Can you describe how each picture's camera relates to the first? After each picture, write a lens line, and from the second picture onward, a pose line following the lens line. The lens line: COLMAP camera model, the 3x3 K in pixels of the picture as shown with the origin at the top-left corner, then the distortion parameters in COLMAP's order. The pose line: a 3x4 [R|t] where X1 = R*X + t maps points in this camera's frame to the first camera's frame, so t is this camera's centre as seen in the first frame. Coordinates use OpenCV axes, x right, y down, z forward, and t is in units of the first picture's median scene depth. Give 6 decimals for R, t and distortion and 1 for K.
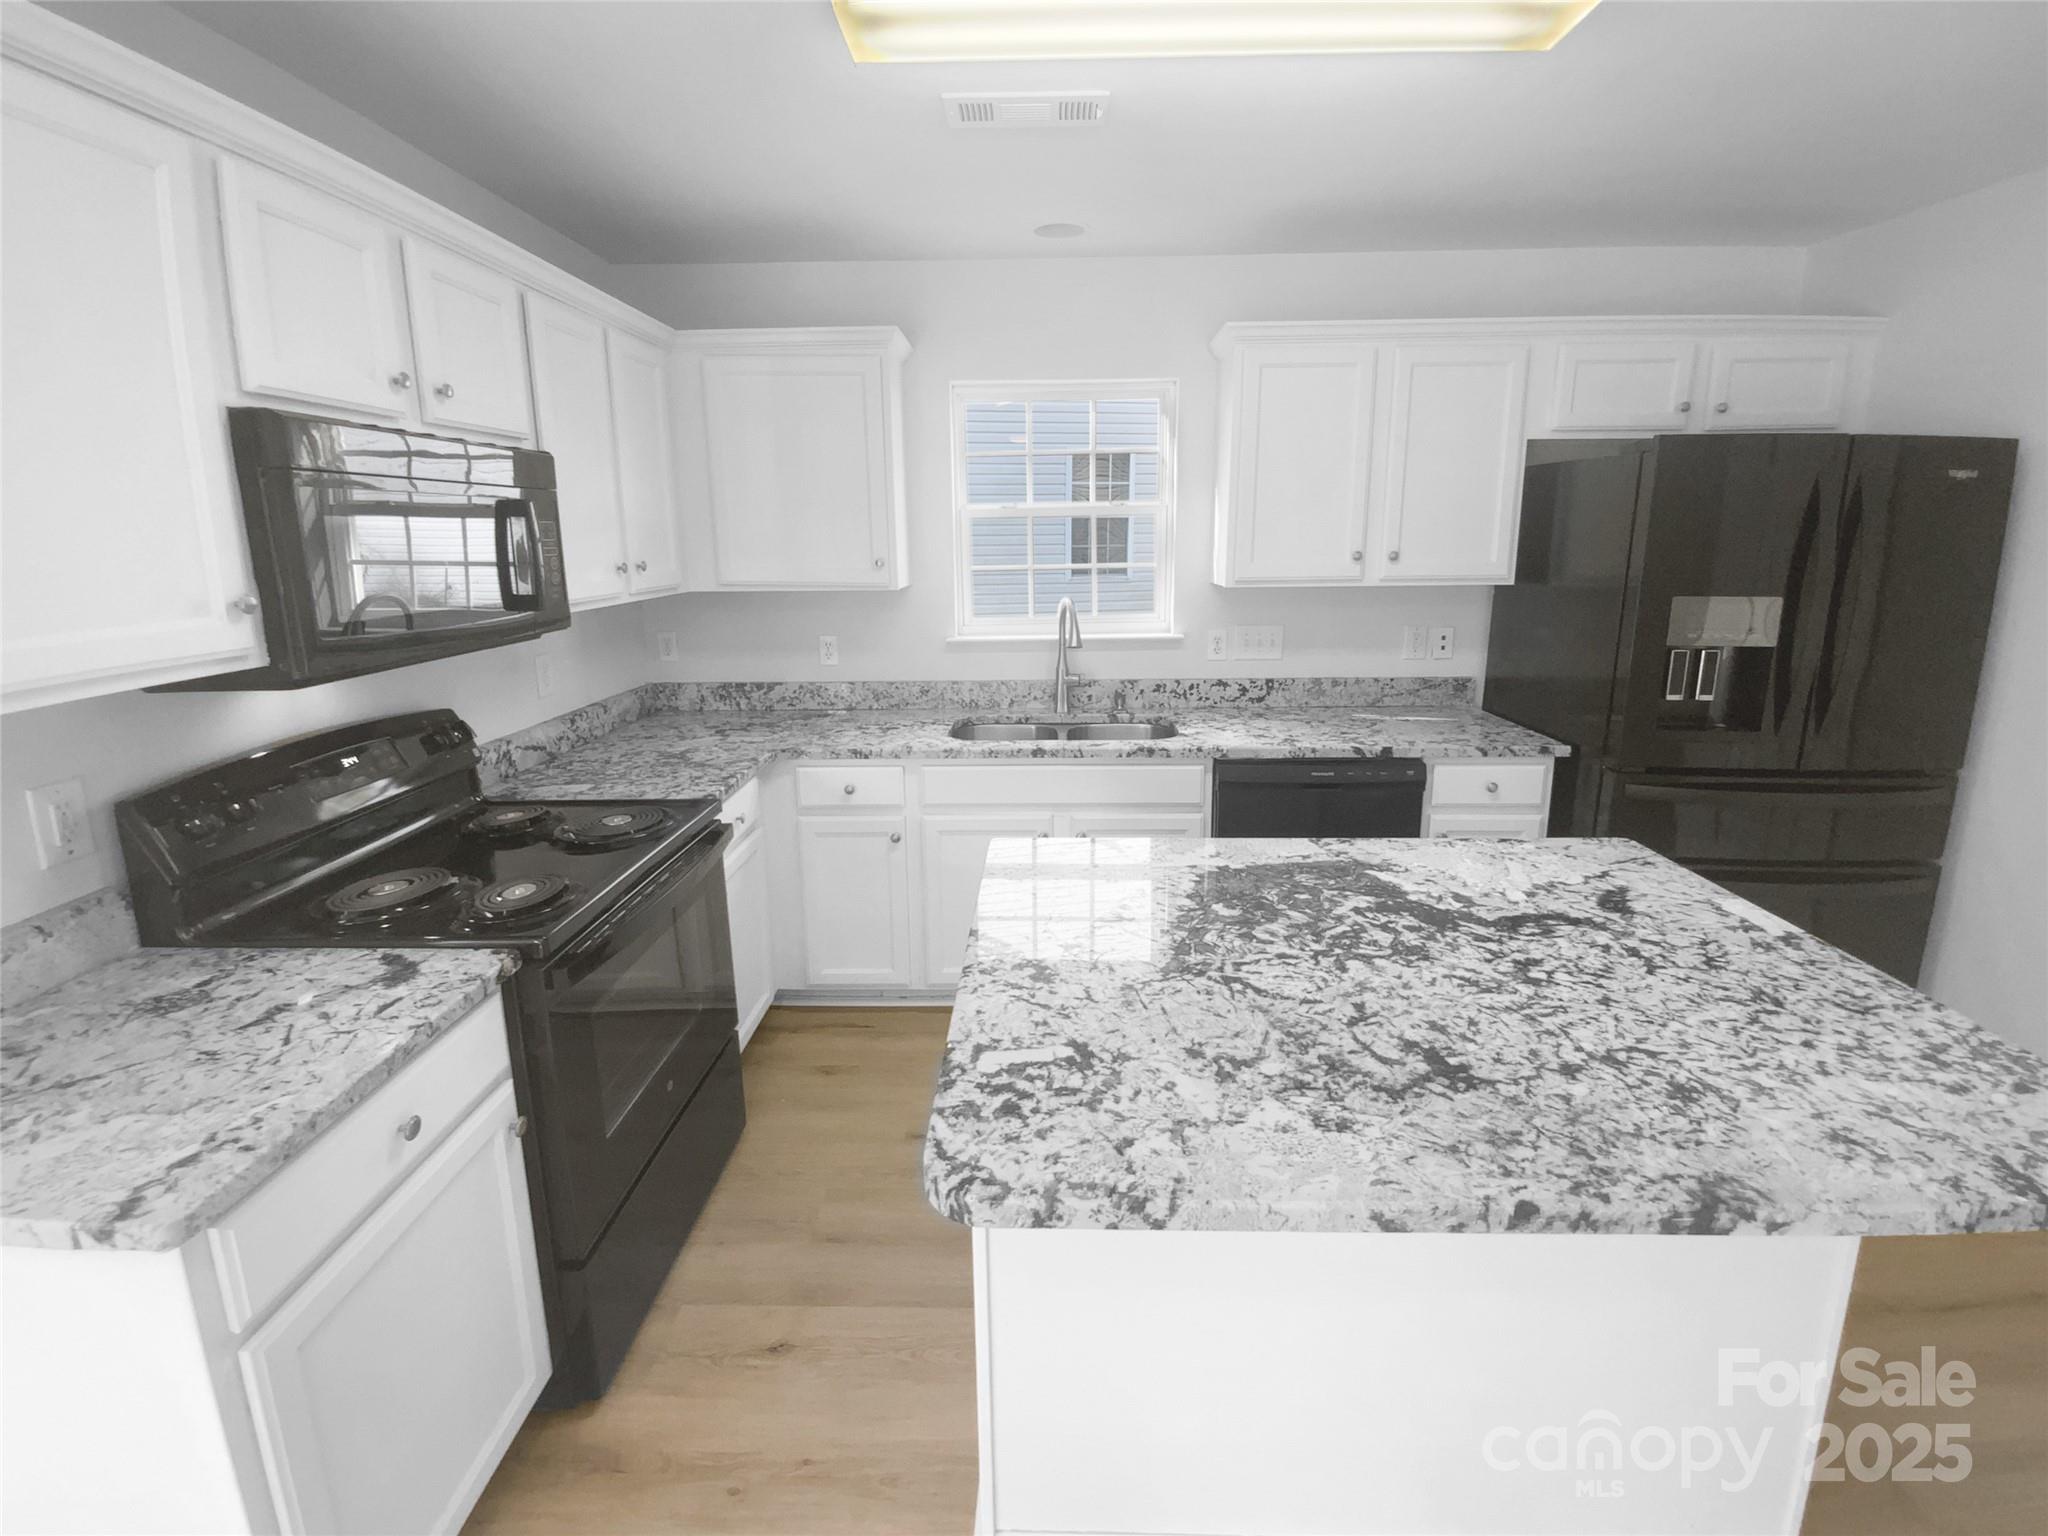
lens RADIAL K [[882.1, 0, 1028.6], [0, 882.1, 700.1], [0, 0, 1]] dist [0.007017, -0.008809]
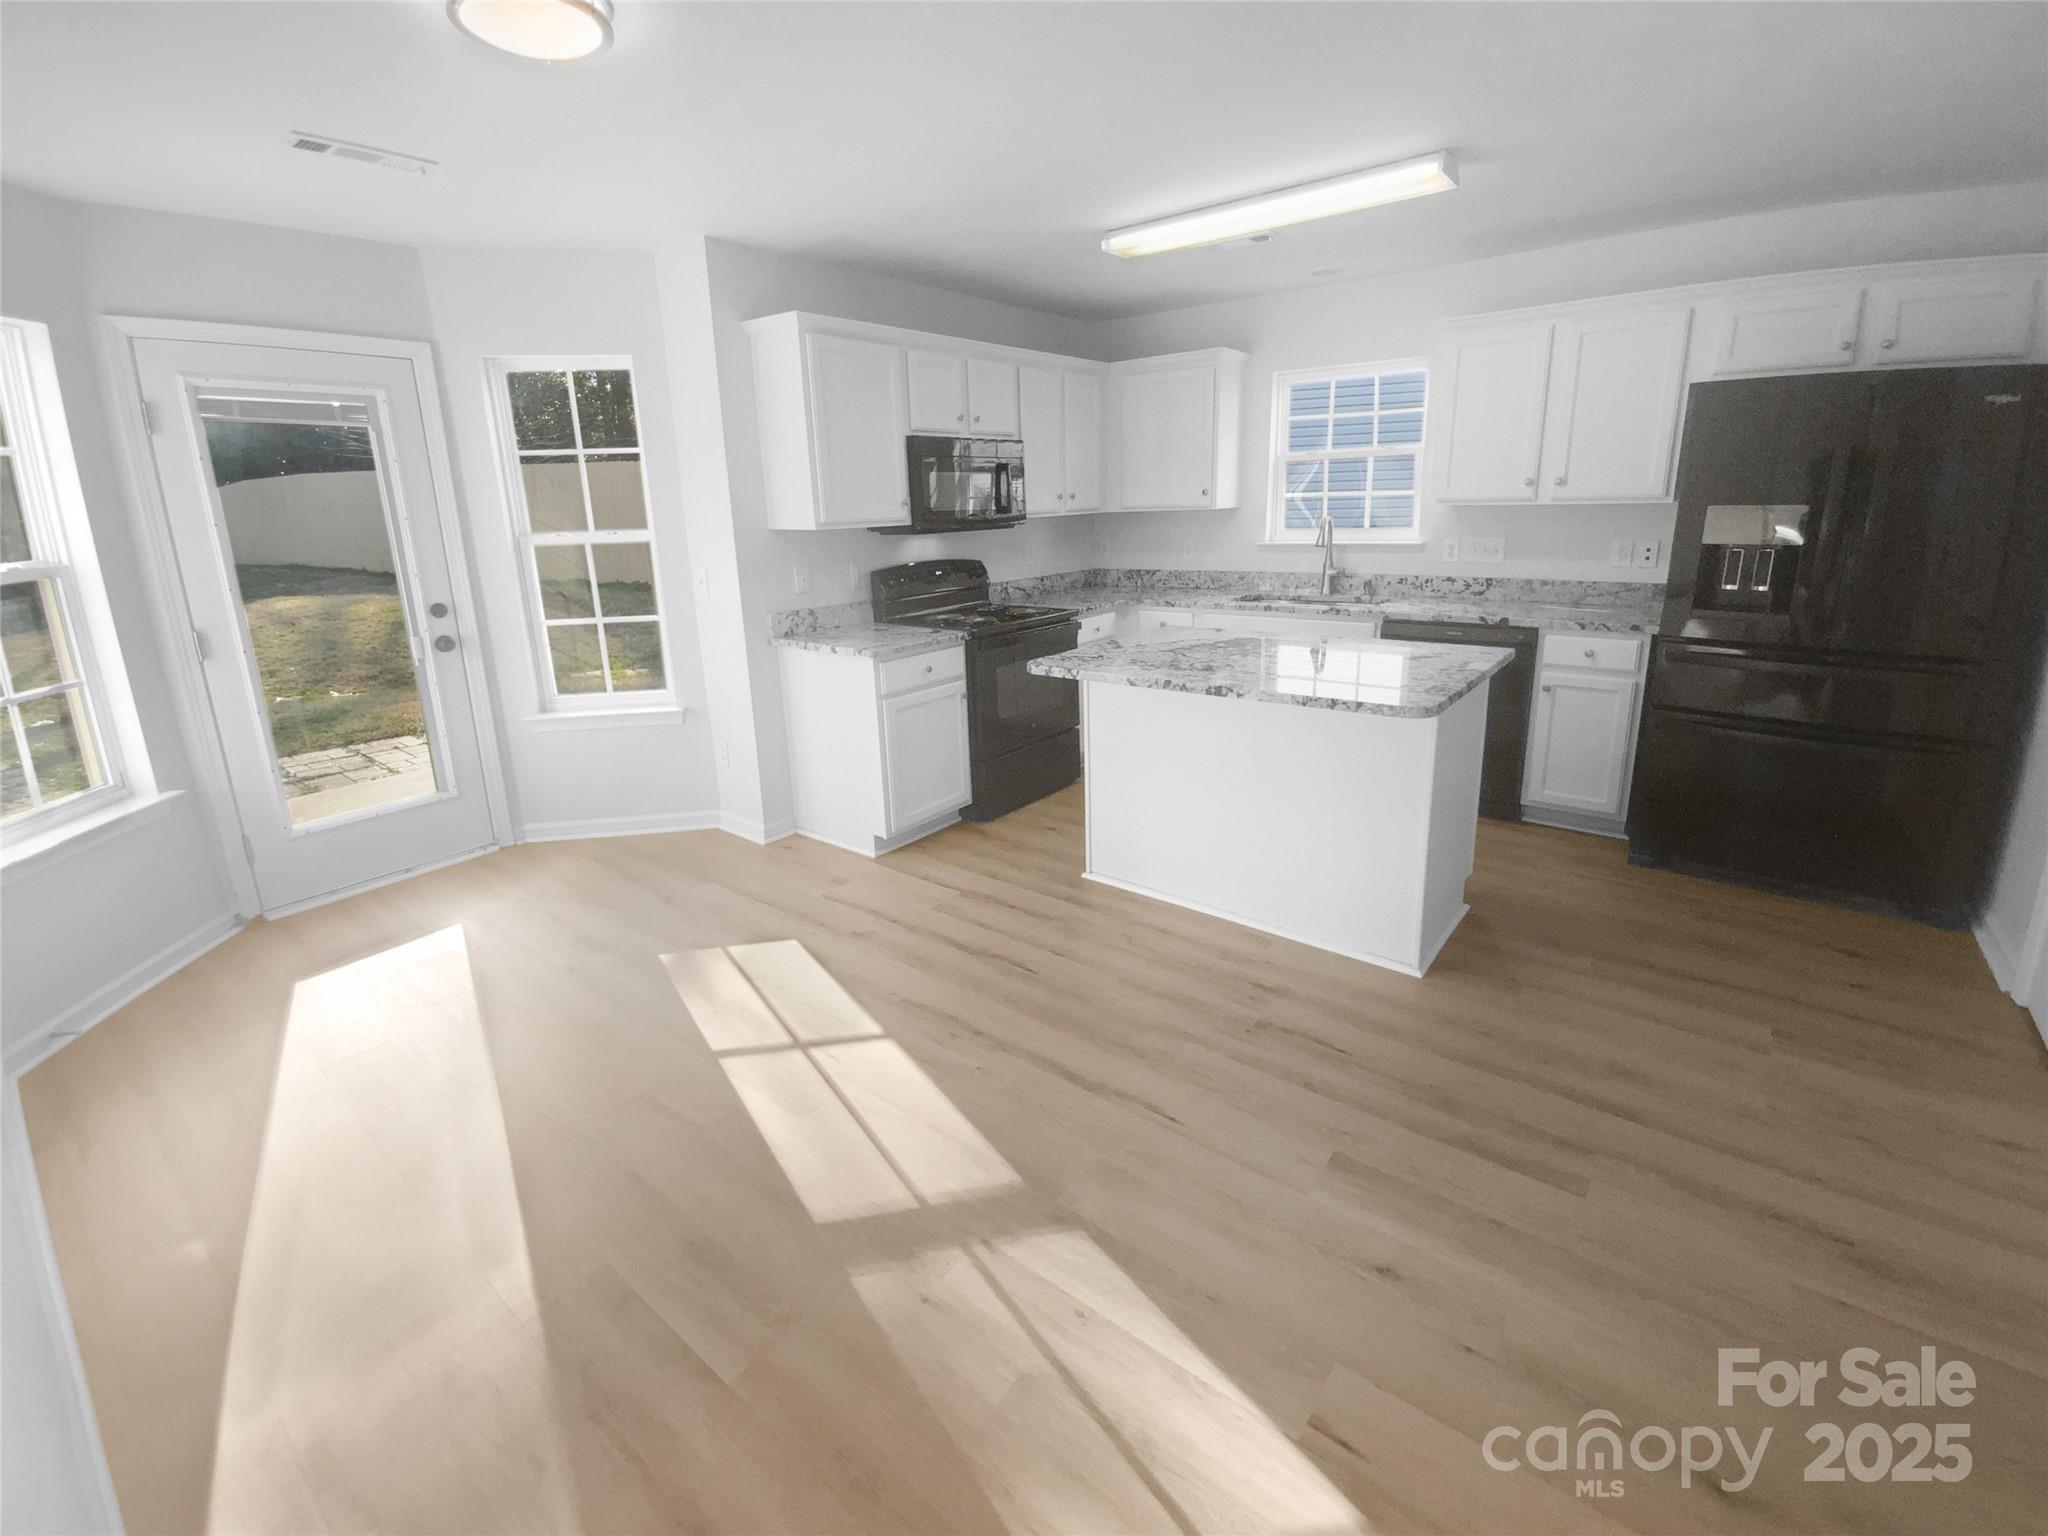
lens RADIAL K [[882.1, 0, 1027.7], [0, 882.1, 701.7], [0, 0, 1]] dist [0.007017, -0.008809]
pose [[0.798059, 0.124384, -0.589603, 1.108609], [-0.090168, 0.992098, 0.087248, 0.226094], [0.595796, -0.016466, 0.802967, -1.008979]]
